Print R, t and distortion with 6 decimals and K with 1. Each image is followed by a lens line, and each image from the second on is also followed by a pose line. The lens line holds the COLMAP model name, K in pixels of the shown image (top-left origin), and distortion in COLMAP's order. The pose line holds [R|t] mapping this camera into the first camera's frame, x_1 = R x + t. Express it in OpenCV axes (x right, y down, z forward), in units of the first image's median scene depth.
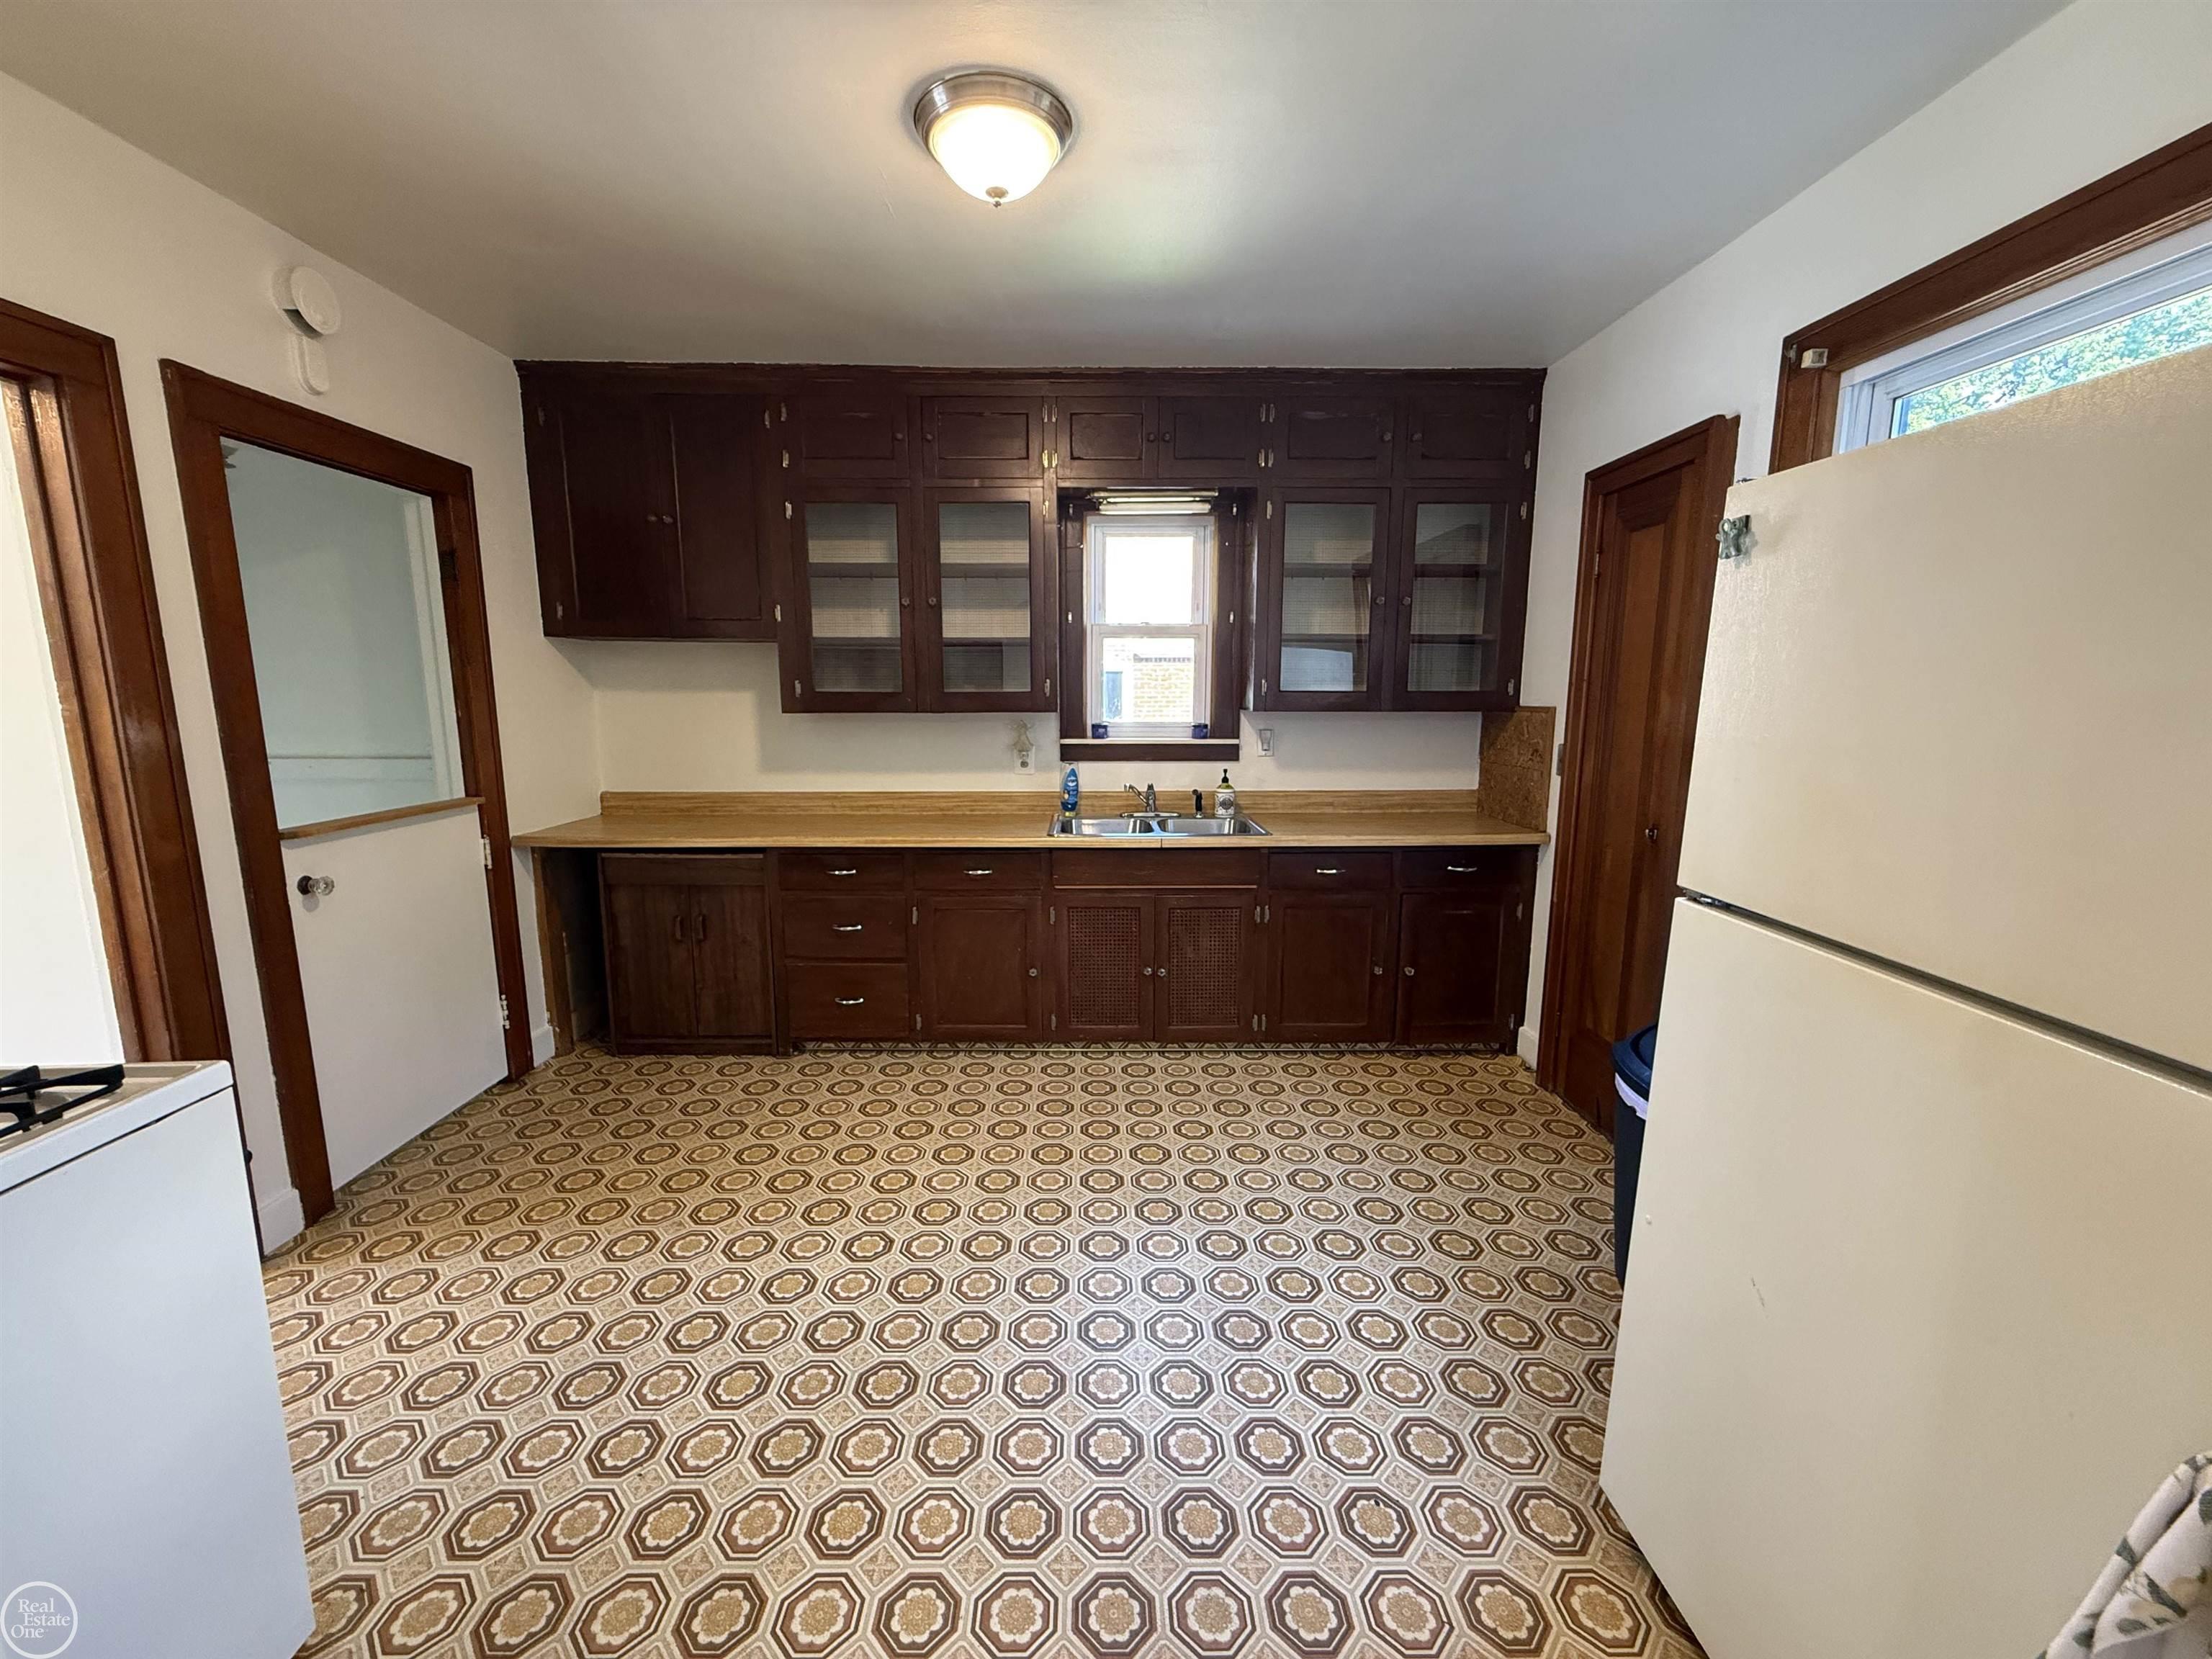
lens RADIAL K [[881.6, 0, 1112.9], [0, 881.6, 851.3], [0, 0, 1]] dist [0.002653, 0.001006]
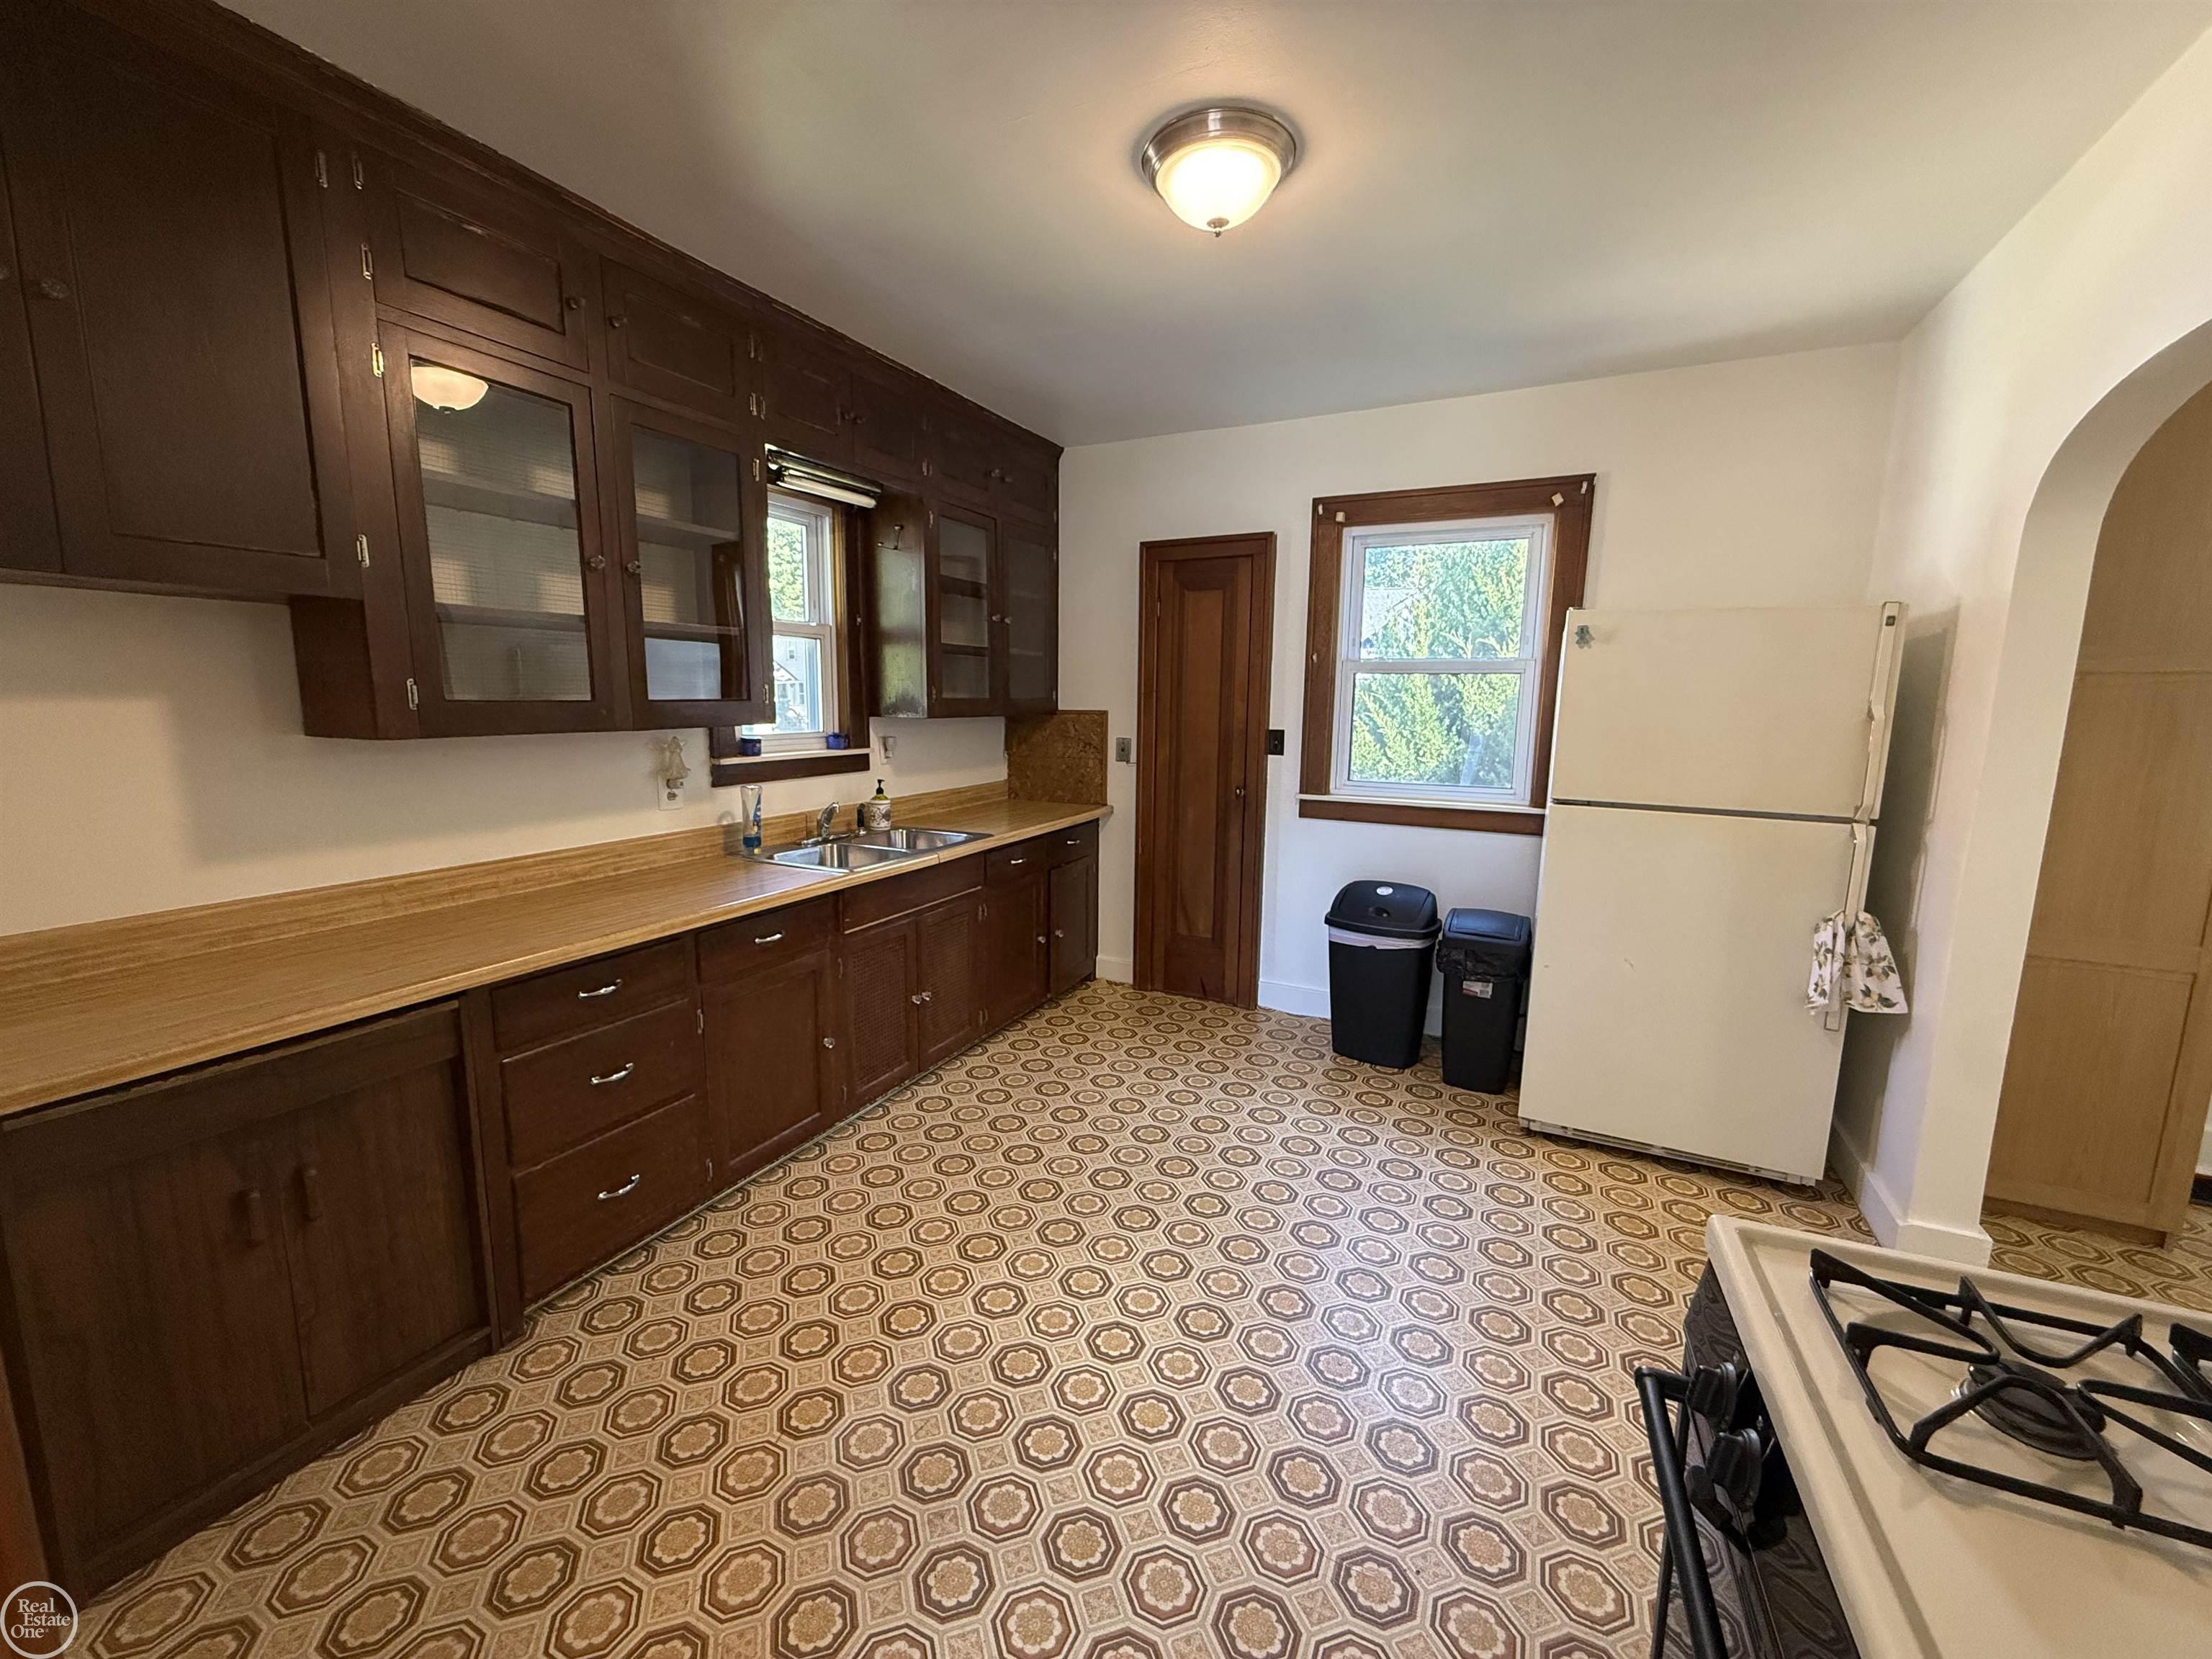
lens RADIAL K [[881.6, 0, 1087.9], [0, 881.6, 848.6], [0, 0, 1]] dist [0.002653, 0.001006]
pose [[0.464379, -0.148278, 0.873135, -0.647177], [0.155706, 0.984197, 0.084327, -0.069003], [-0.871842, 0.096793, 0.480129, 0.373934]]
